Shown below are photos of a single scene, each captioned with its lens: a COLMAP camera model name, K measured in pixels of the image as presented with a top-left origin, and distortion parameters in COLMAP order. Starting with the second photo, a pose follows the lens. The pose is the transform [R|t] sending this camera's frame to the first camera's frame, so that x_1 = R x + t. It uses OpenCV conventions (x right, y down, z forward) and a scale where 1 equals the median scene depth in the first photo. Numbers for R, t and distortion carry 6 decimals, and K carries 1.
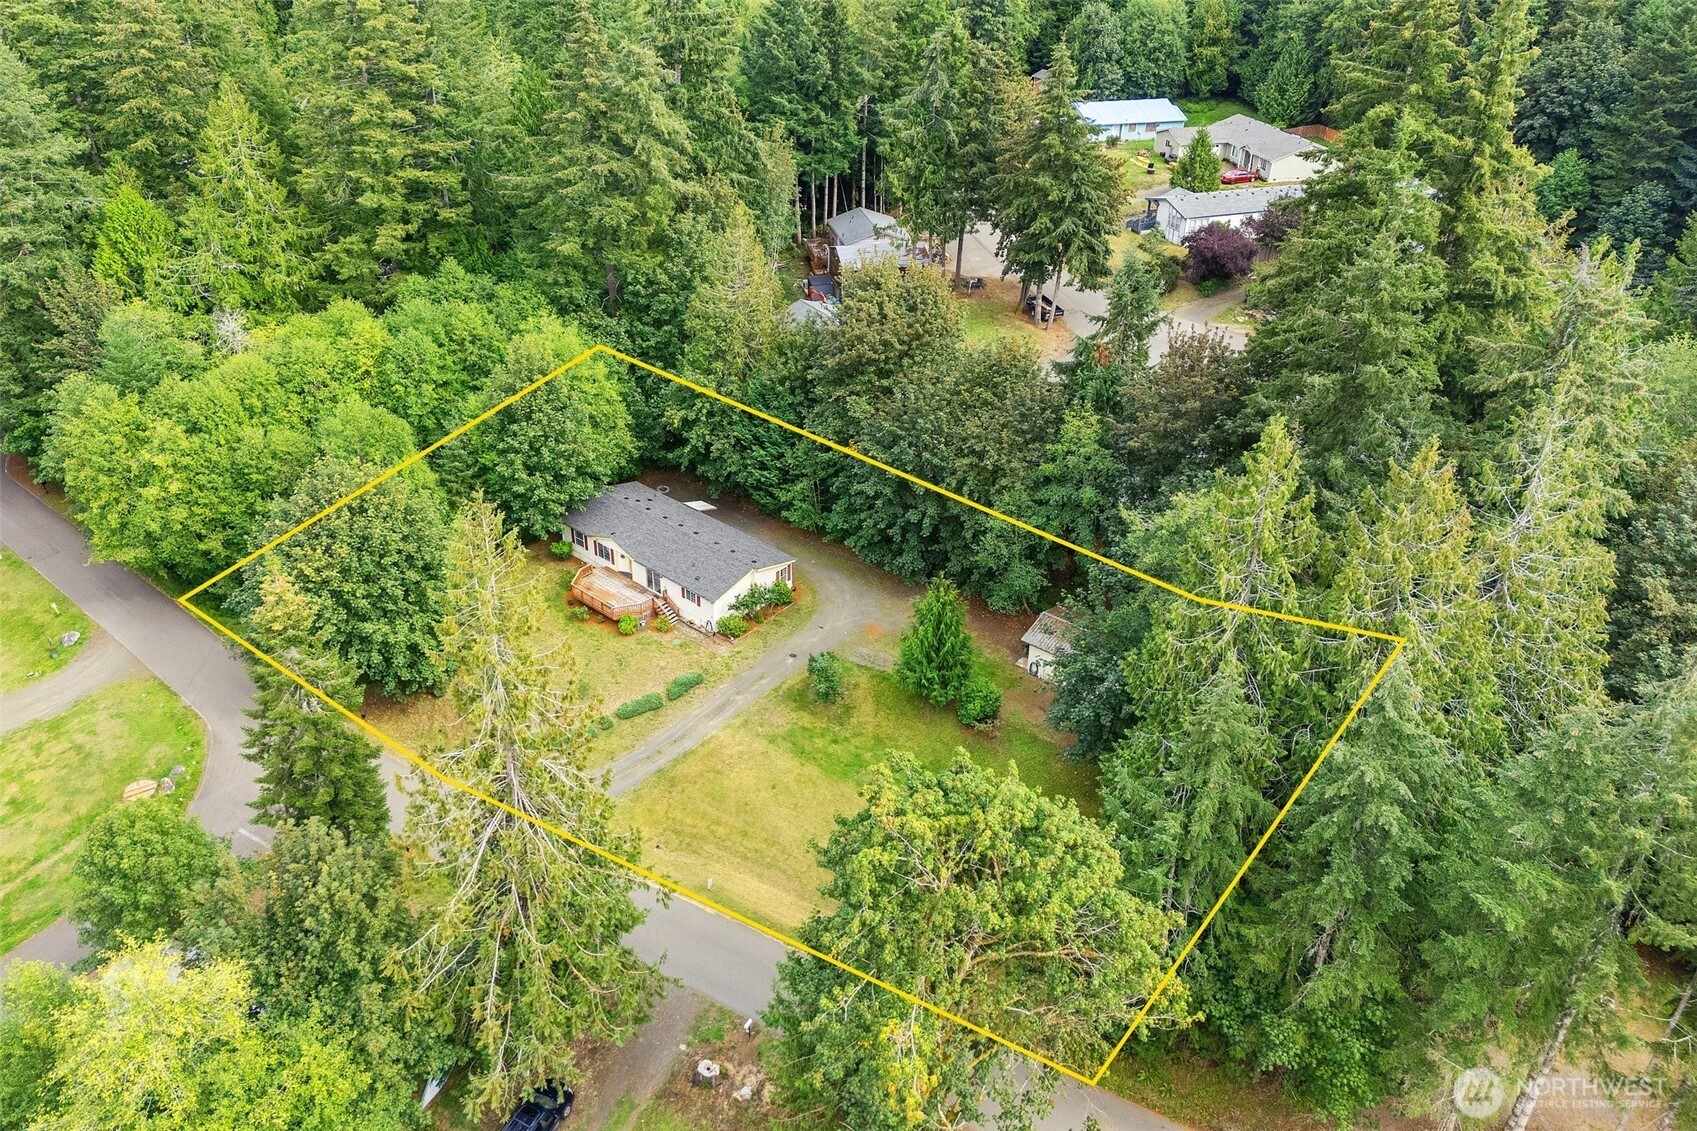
lens RADIAL K [[1306.3, 0, 848.5], [0, 1306.3, 565.5], [0, 0, 1]] dist [0.101906, -0.132023]
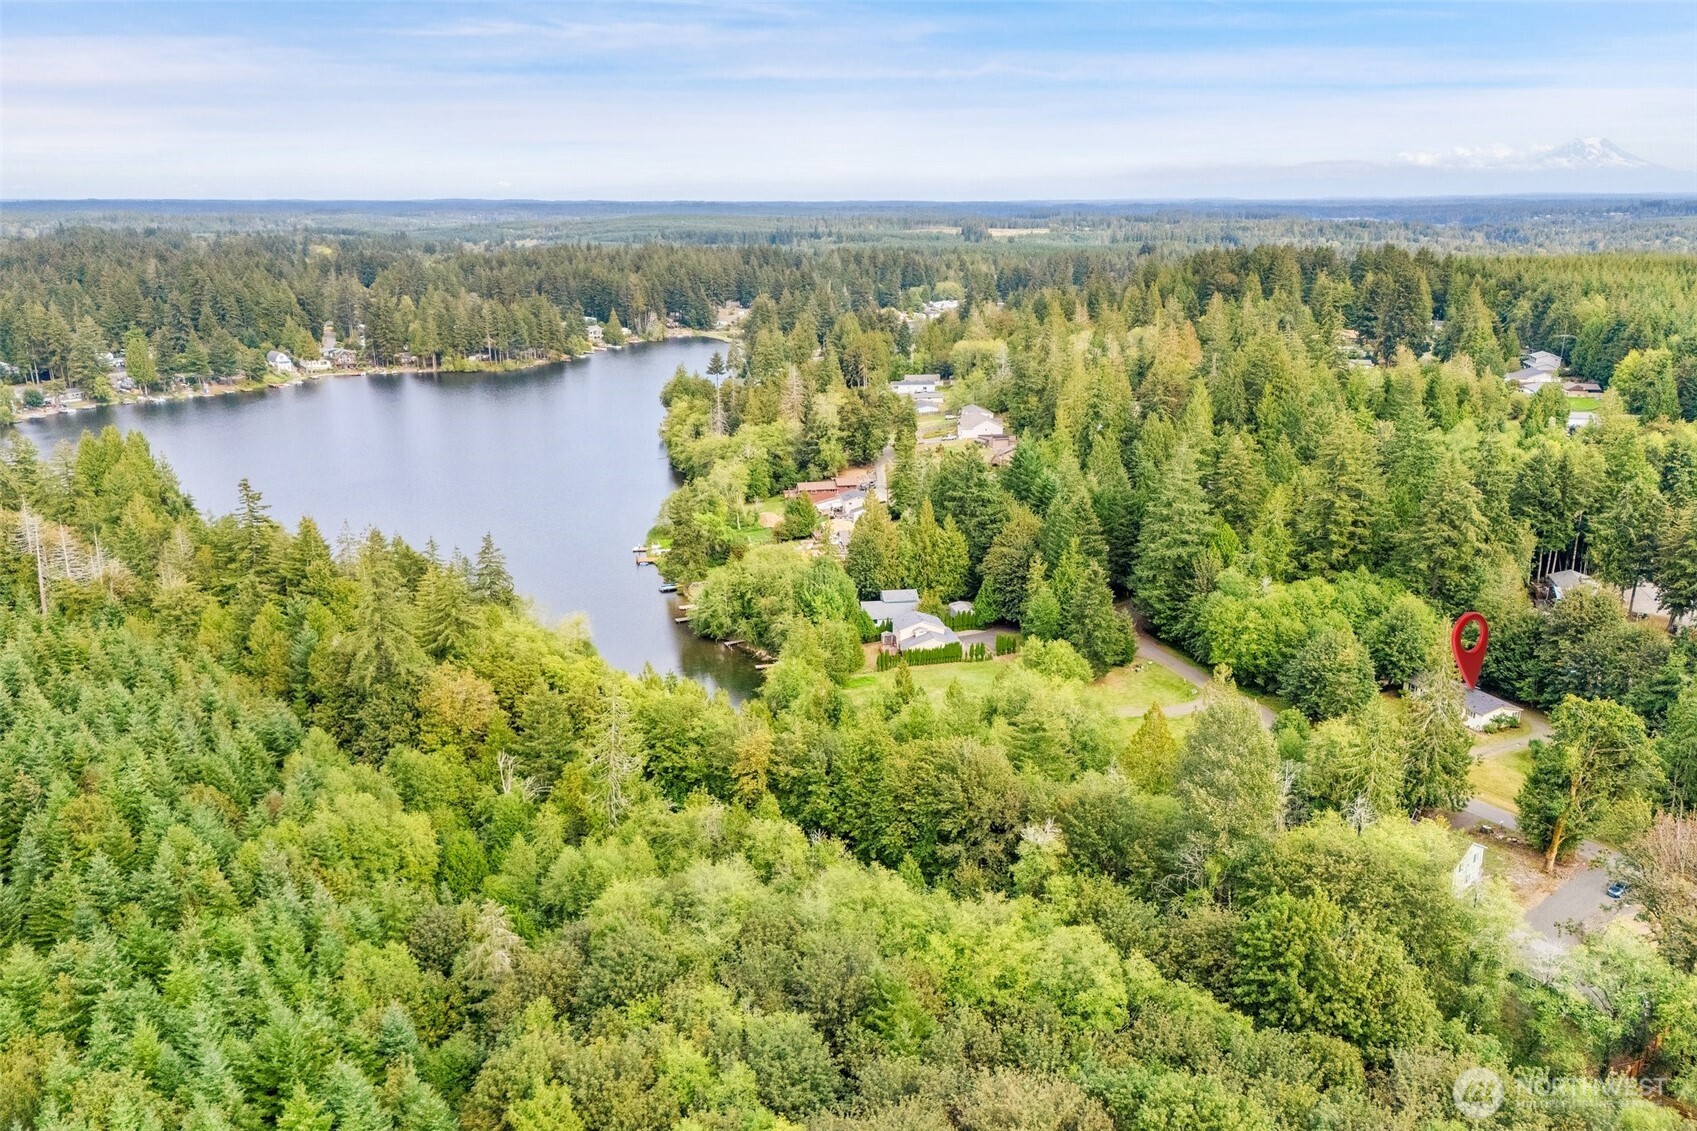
lens RADIAL K [[1223.9, 0, 848.5], [0, 1223.9, 565.5], [0, 0, 1]] dist [-0.003681, -0.003594]
pose [[0.864198, 0.107551, -0.491522, -0.031588], [-0.231975, 0.952035, -0.199544, 0.375036], [0.446485, 0.286466, 0.847696, -1.123666]]
